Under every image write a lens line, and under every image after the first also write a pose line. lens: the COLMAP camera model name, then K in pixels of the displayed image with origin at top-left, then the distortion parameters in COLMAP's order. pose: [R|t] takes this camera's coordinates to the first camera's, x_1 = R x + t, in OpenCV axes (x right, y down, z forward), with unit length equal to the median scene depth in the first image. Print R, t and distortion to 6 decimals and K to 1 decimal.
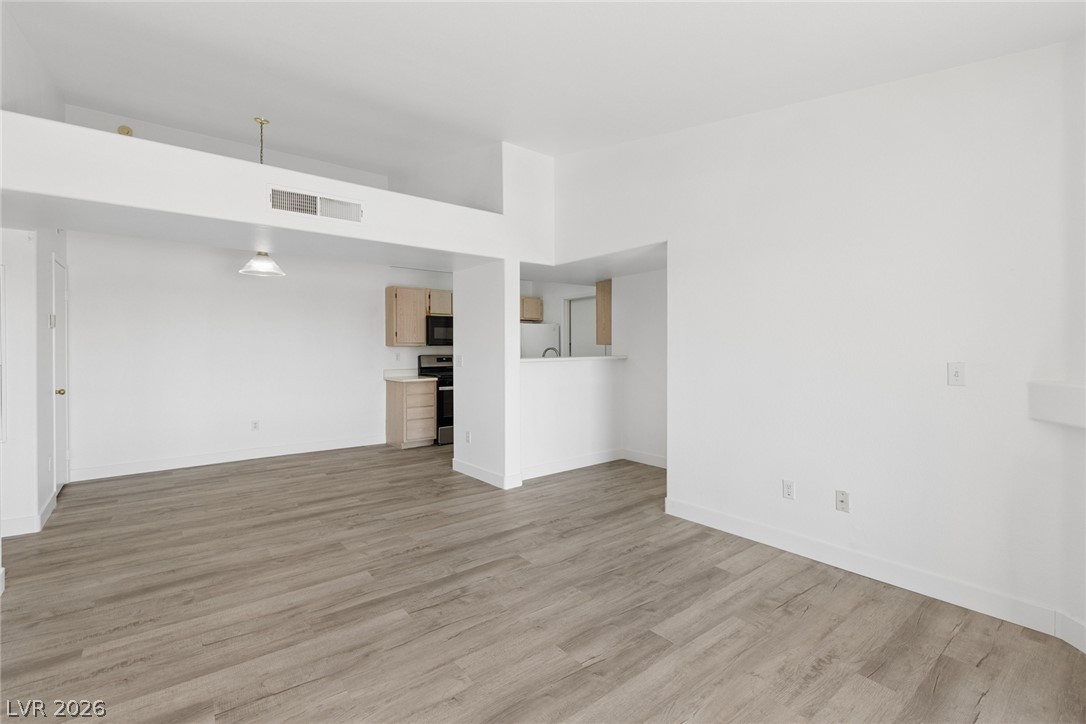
lens RADIAL K [[489.0, 0, 545.8], [0, 489.0, 356.4], [0, 0, 1]] dist [0.005351, 0.000093]
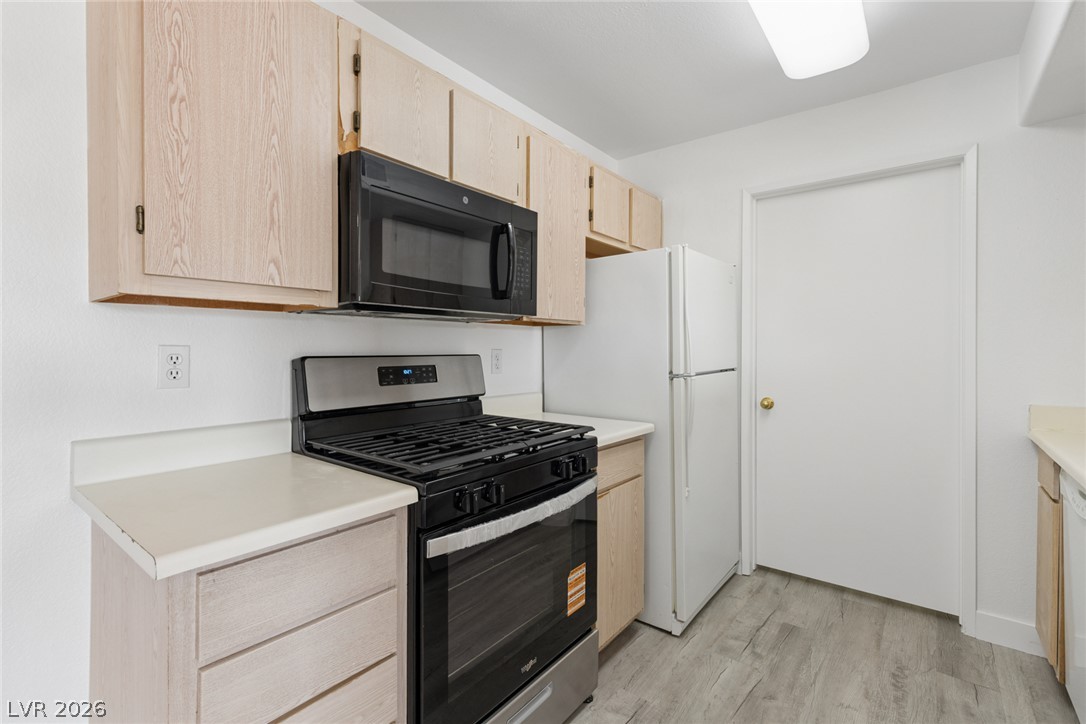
lens RADIAL K [[489.0, 0, 545.6], [0, 489.0, 351.7], [0, 0, 1]] dist [0.005351, 0.000093]
pose [[0.972571, 0.007395, 0.232488, -0.209040], [-0.006824, 0.999971, -0.003263, -0.004402], [-0.232506, 0.001587, 0.972594, 0.788340]]
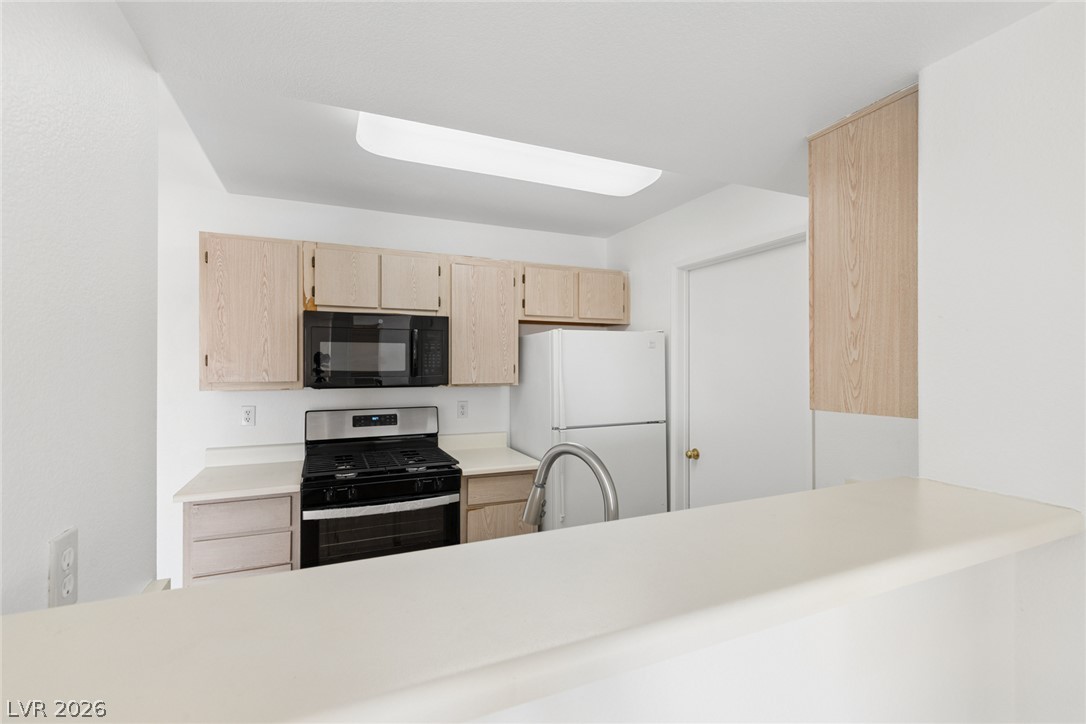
lens RADIAL K [[489.0, 0, 546.5], [0, 489.0, 366.5], [0, 0, 1]] dist [0.005351, 0.000093]
pose [[0.968262, 0.009396, -0.249761, 0.037737], [-0.010600, 0.999938, -0.003479, -0.040661], [0.249713, 0.006016, 0.968301, 0.673628]]
